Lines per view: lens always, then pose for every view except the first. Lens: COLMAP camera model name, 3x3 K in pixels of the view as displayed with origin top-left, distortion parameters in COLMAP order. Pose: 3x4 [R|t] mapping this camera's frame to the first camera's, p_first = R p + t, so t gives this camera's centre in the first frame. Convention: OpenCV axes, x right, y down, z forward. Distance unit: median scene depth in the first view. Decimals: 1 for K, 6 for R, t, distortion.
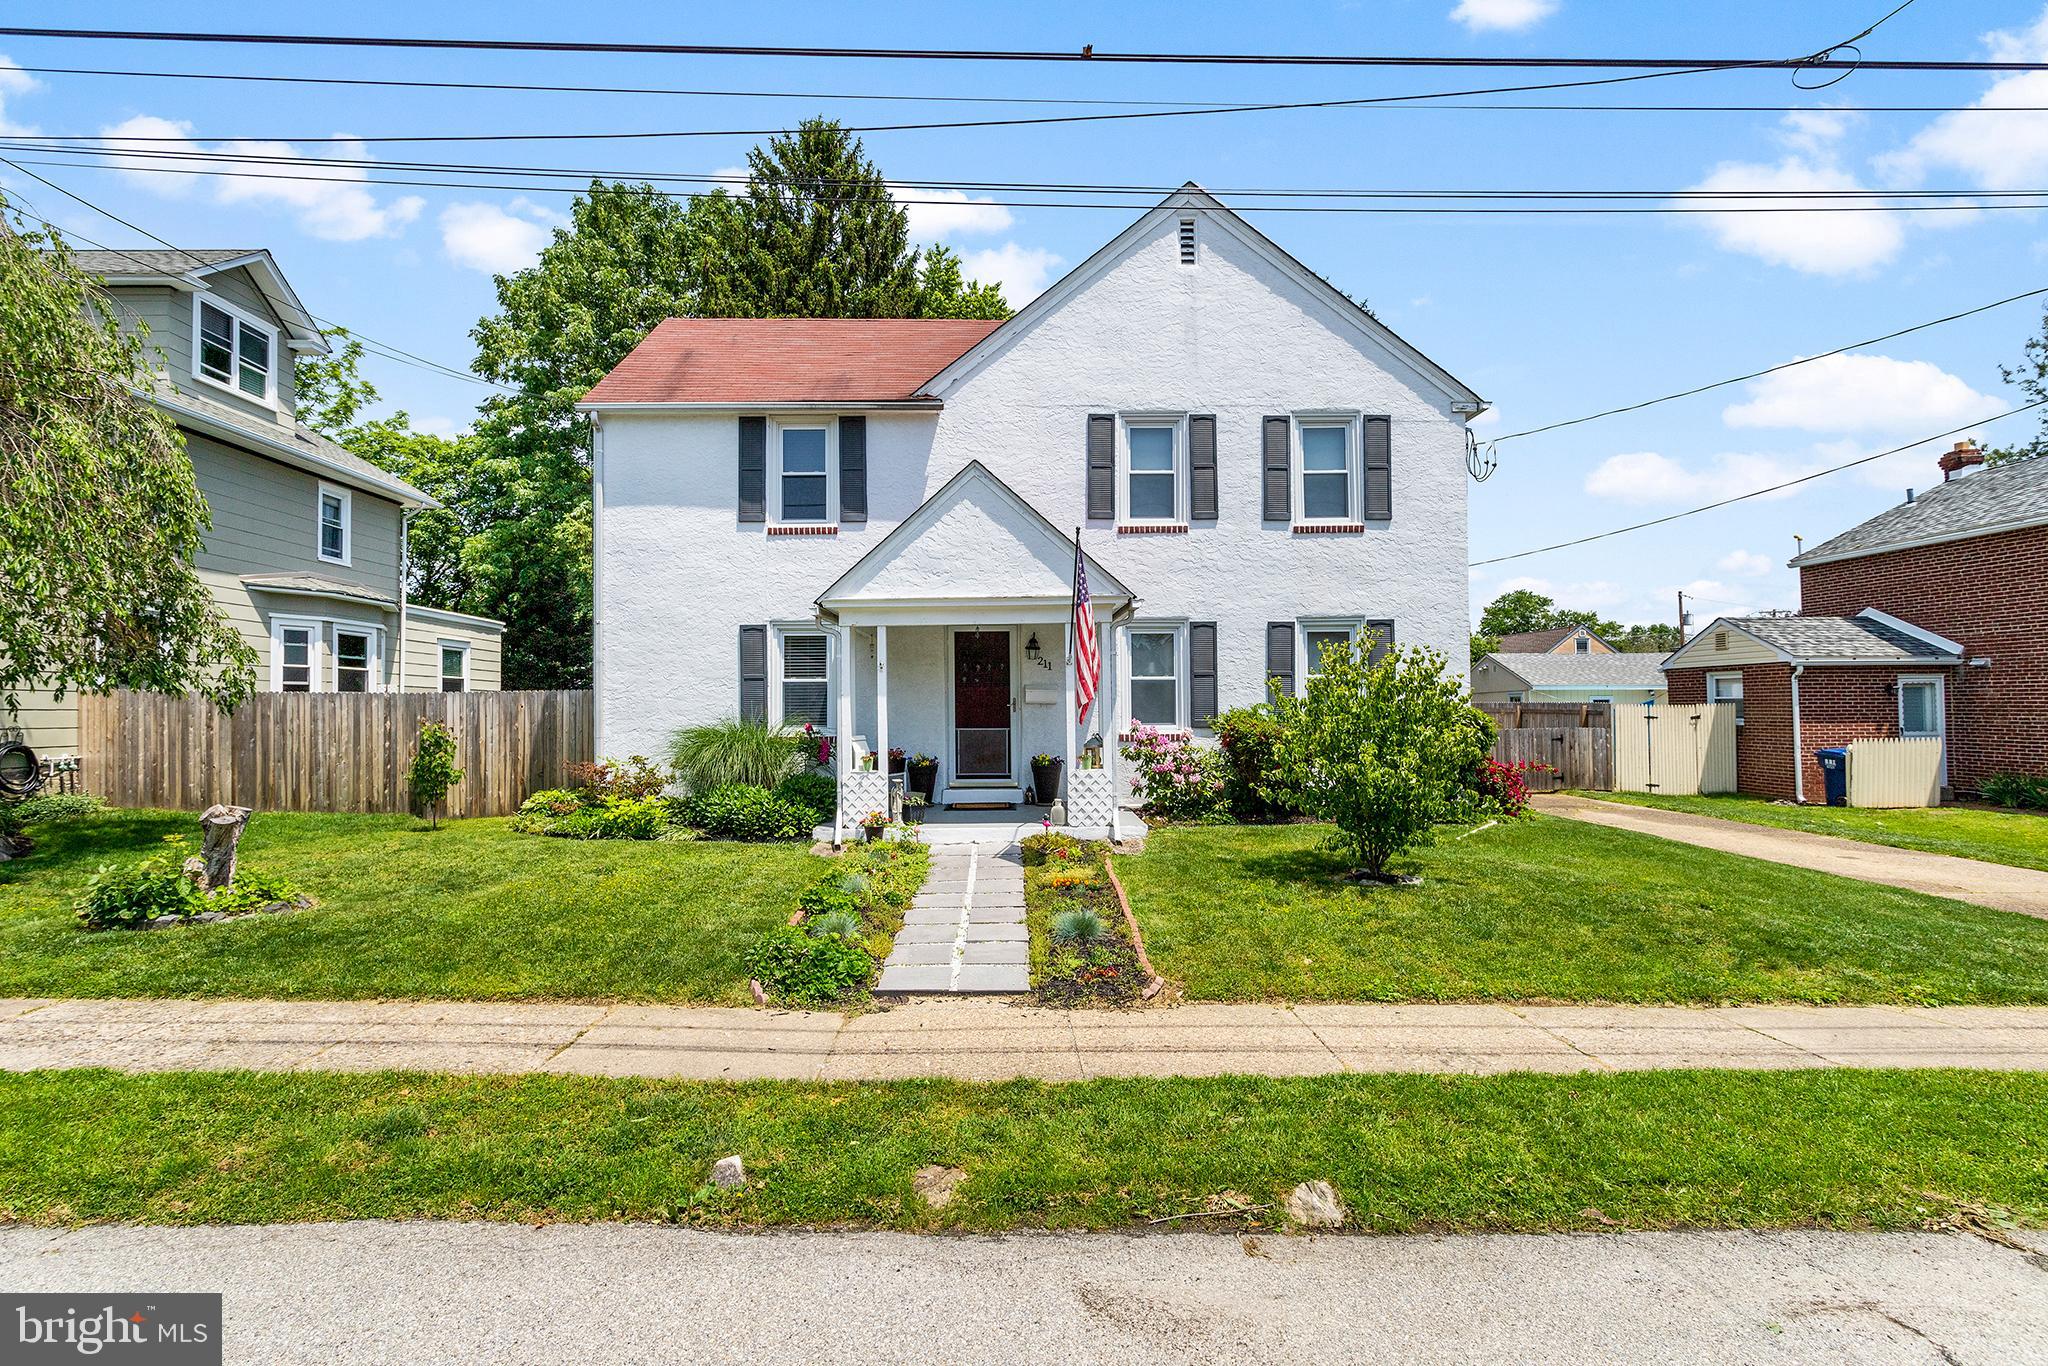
lens RADIAL K [[988.7, 0, 1022.7], [0, 988.7, 684.0], [0, 0, 1]] dist [0.003677, 0.001466]
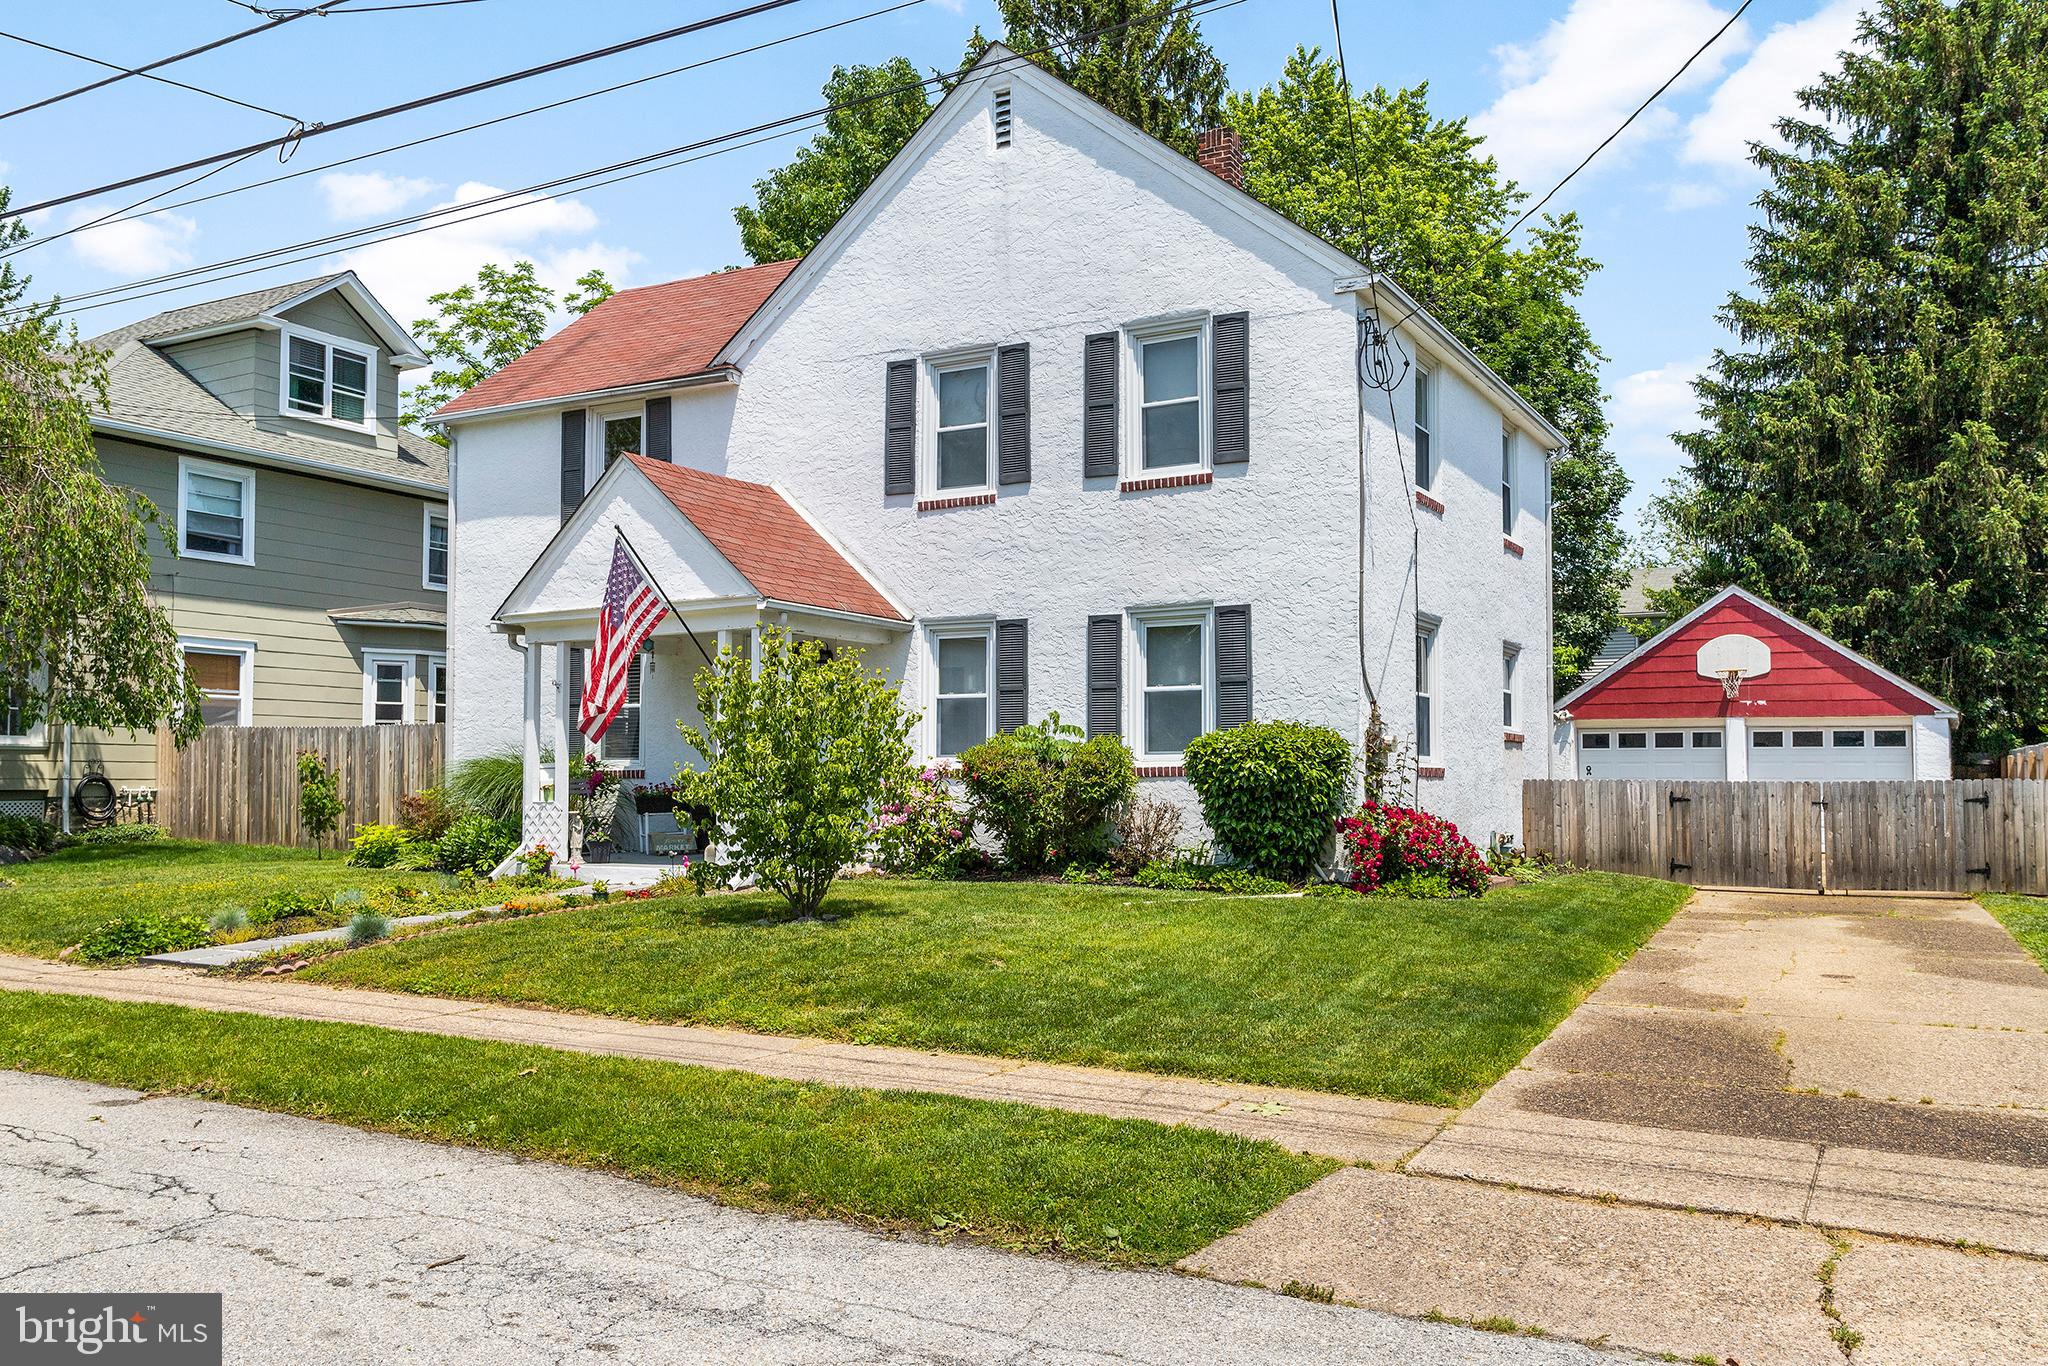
lens RADIAL K [[1649.2, 0, 1025.6], [0, 1649.2, 699.4], [0, 0, 1]] dist [0.041496, 0.003208]
pose [[0.863916, -0.017621, -0.503327, 0.816260], [0.006757, 0.999703, -0.023401, 0.027077], [0.503590, 0.016816, 0.863779, -0.078196]]
